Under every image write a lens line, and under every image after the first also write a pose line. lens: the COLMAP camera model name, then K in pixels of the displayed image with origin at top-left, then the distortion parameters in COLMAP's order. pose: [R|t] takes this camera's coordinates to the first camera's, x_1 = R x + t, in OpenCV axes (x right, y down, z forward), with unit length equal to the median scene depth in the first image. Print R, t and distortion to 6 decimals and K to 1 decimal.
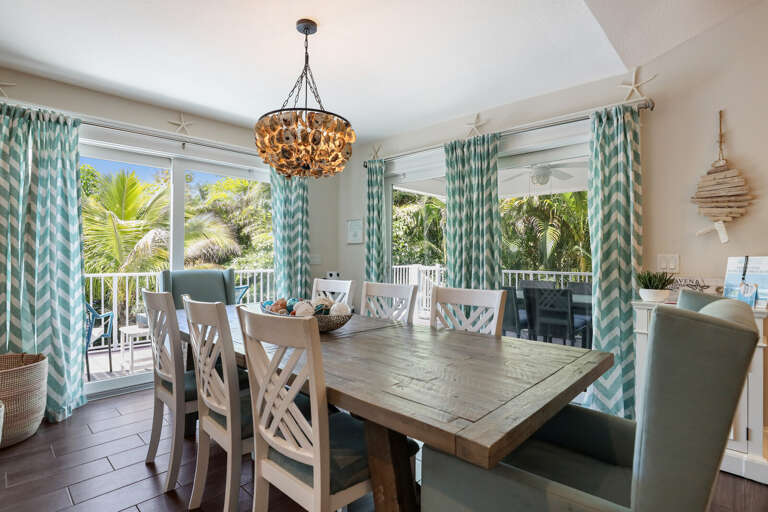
lens RADIAL K [[389.0, 0, 390.8], [0, 389.0, 251.8], [0, 0, 1]] dist [-0.012644, 0.000084]
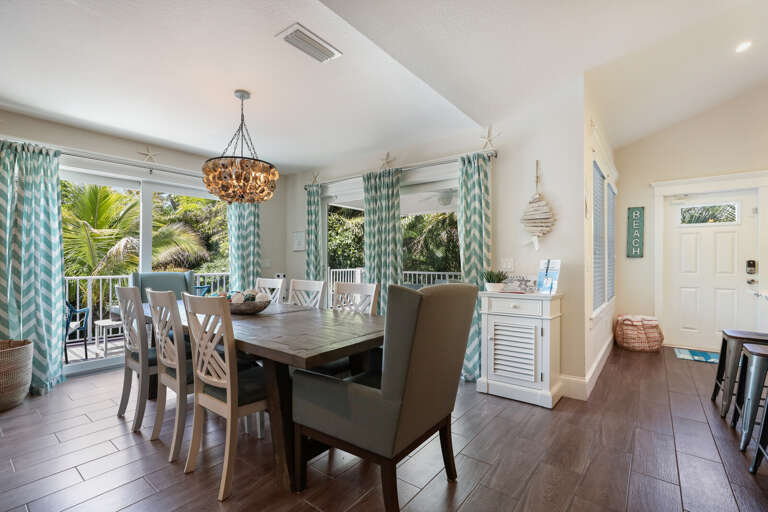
lens RADIAL K [[348.6, 0, 387.0], [0, 348.6, 256.3], [0, 0, 1]] dist [-0.003619, 0.002971]
pose [[0.995725, -0.001668, 0.092356, 0.141418], [0.001916, 0.999995, -0.002598, -0.000015], [-0.092351, 0.002764, 0.995723, -0.221861]]
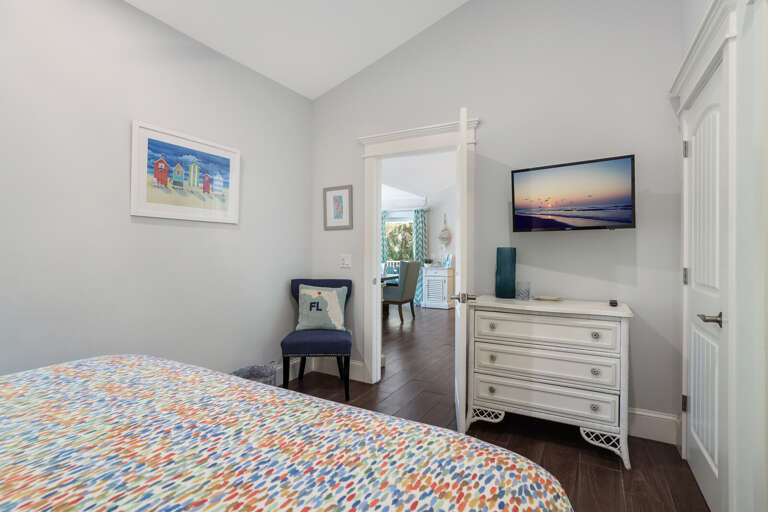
lens RADIAL K [[389.0, 0, 380.8], [0, 389.0, 252.4], [0, 0, 1]] dist [-0.012644, 0.000084]
pose [[0.972142, 0.001321, 0.234391, -0.492005], [-0.003158, 0.999967, 0.007463, -0.026041], [-0.234373, -0.007995, 0.972114, -2.036585]]
